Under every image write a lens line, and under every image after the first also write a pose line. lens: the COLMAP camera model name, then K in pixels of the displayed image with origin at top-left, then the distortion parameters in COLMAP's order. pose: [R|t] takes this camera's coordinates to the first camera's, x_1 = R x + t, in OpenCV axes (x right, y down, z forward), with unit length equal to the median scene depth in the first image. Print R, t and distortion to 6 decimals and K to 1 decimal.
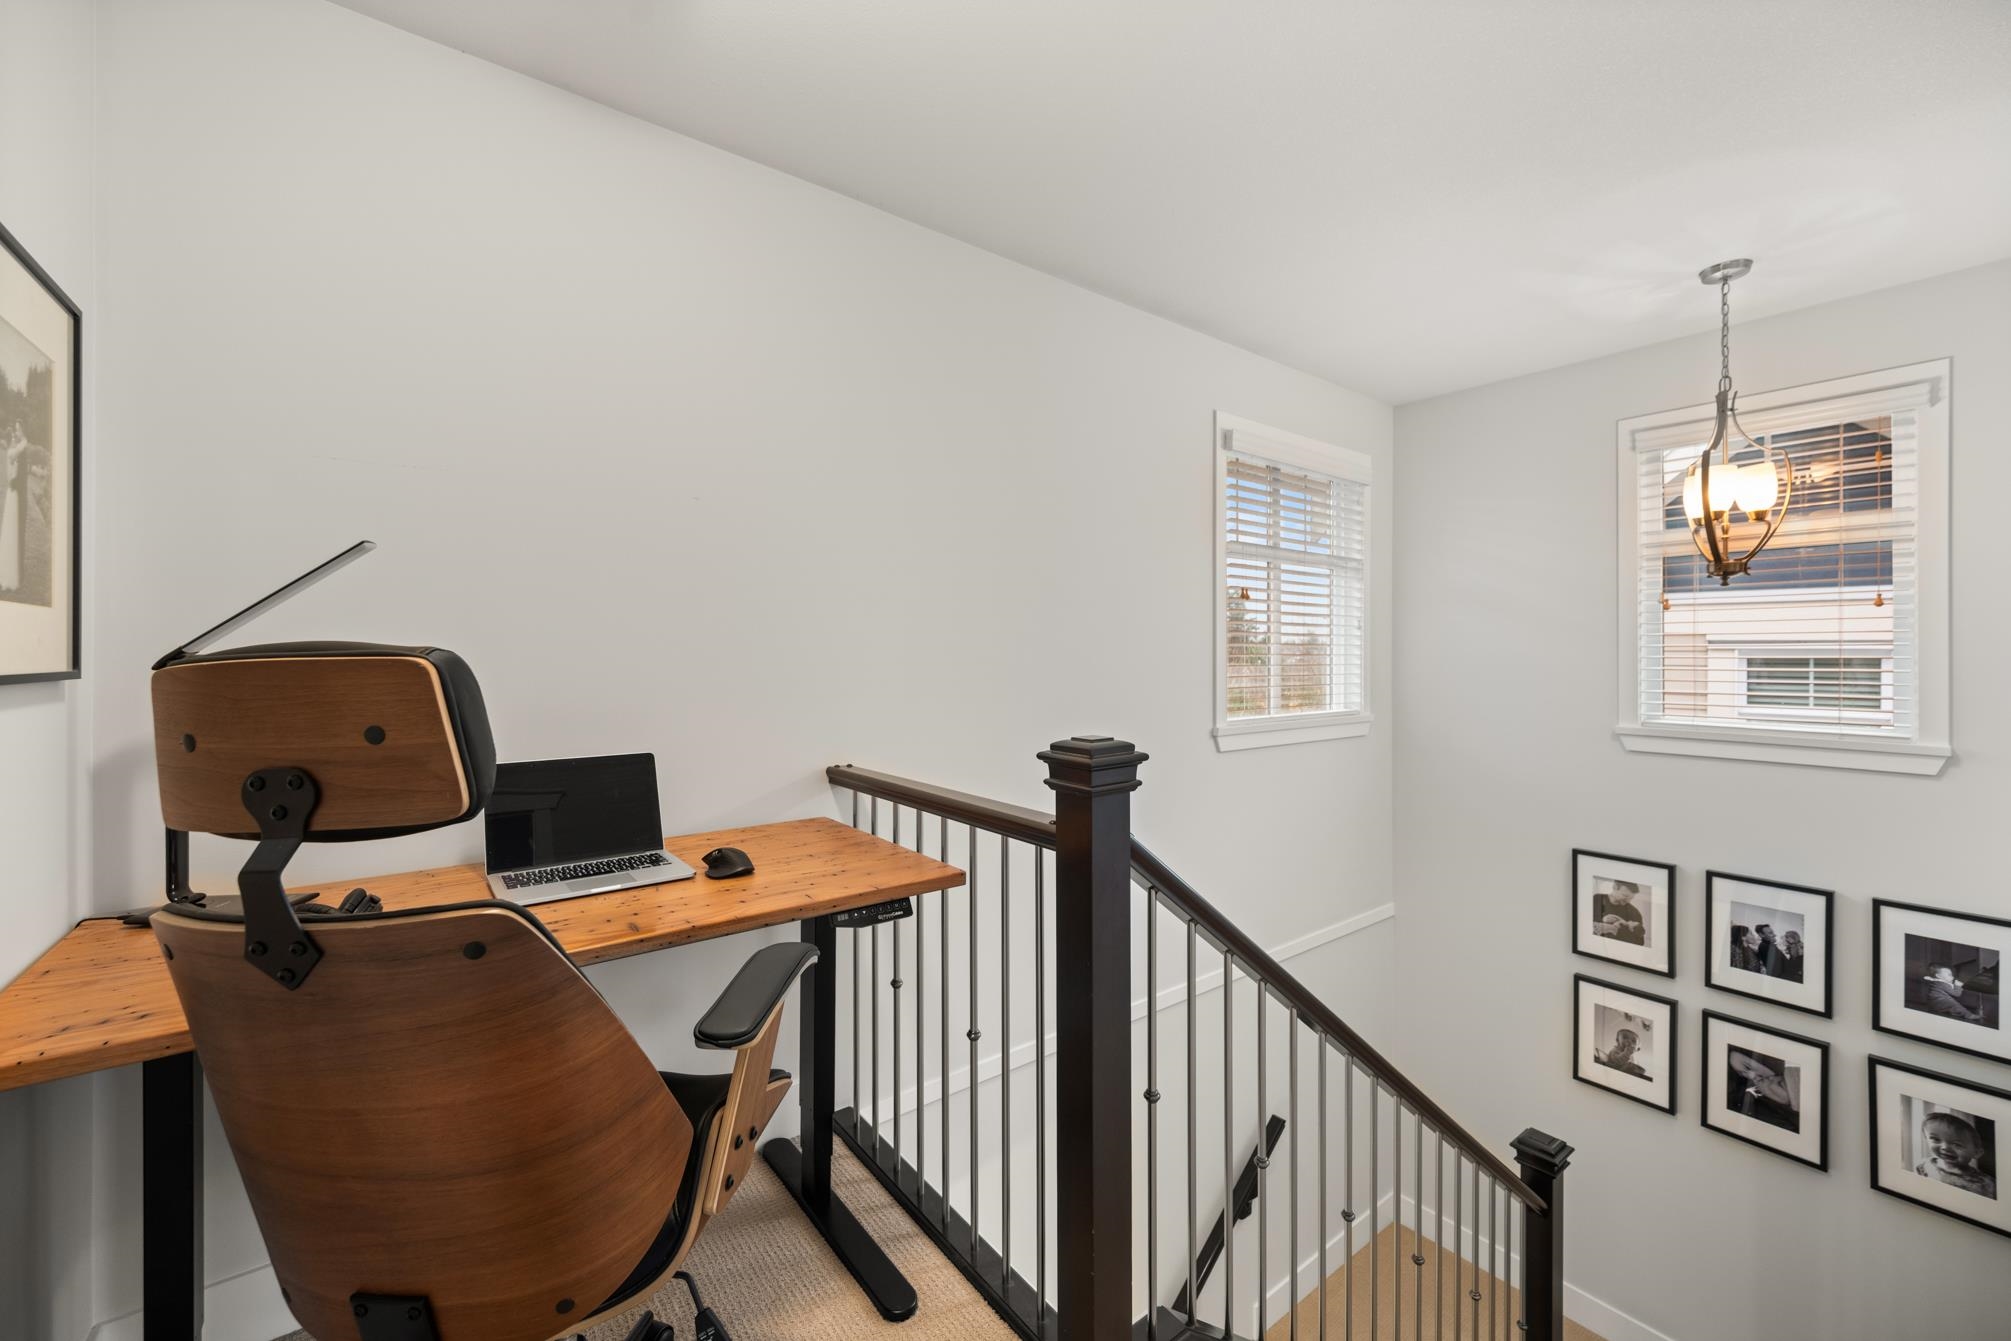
lens RADIAL K [[810.0, 0, 1005.8], [0, 810.0, 652.5], [0, 0, 1]] dist [0.000409, 0.000028]
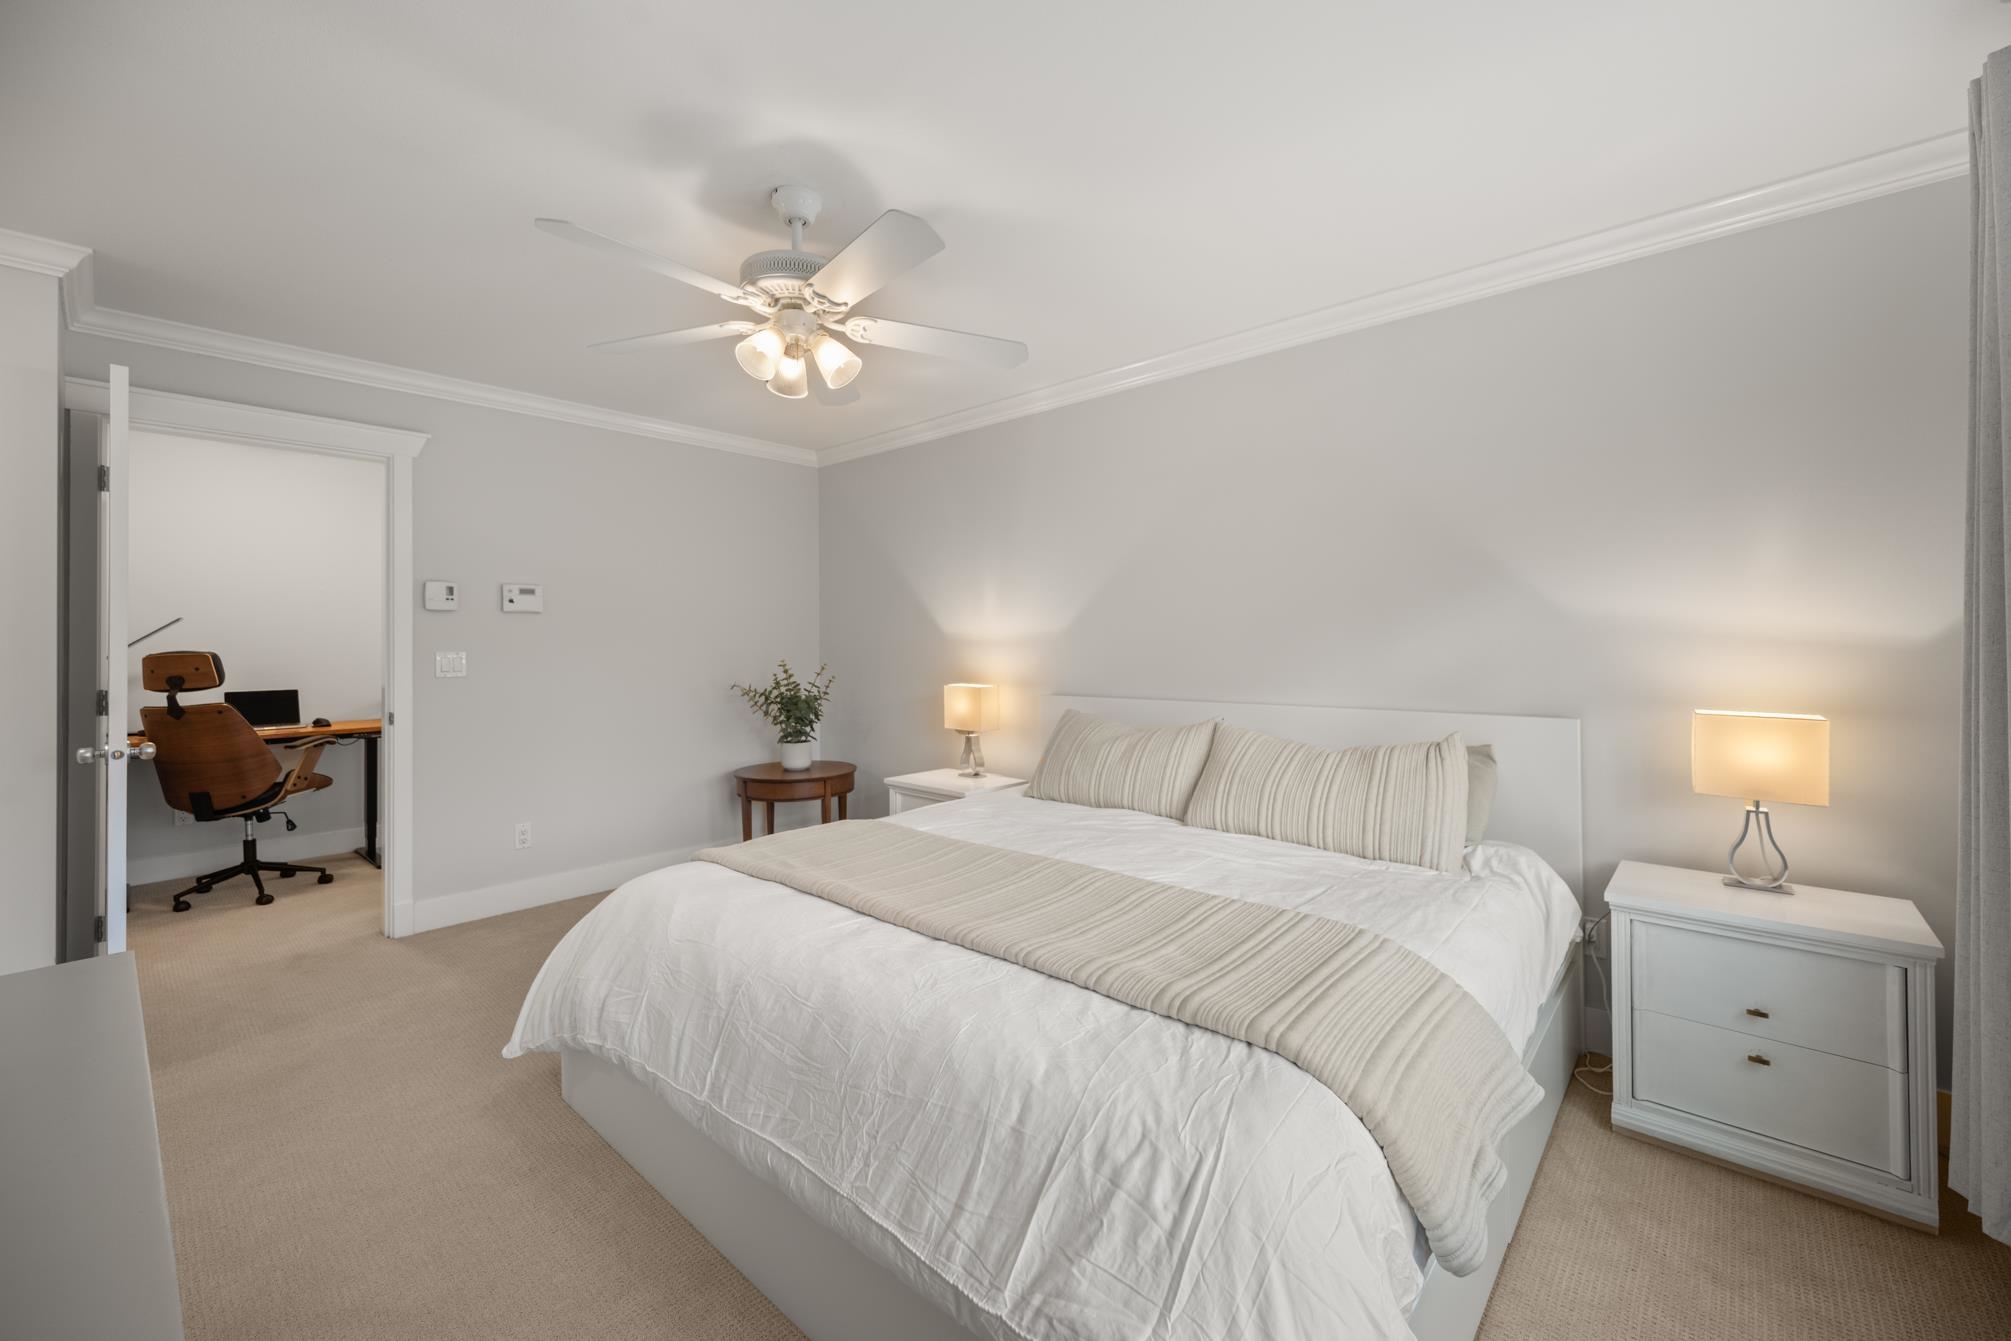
lens RADIAL K [[810.0, 0, 1005.8], [0, 810.0, 652.5], [0, 0, 1]] dist [0.000409, 0.000028]
pose [[0.983582, -0.008577, 0.180260, 3.106817], [0.008515, 0.999963, 0.001117, 0.033866], [-0.180263, 0.000436, 0.983618, -4.627864]]
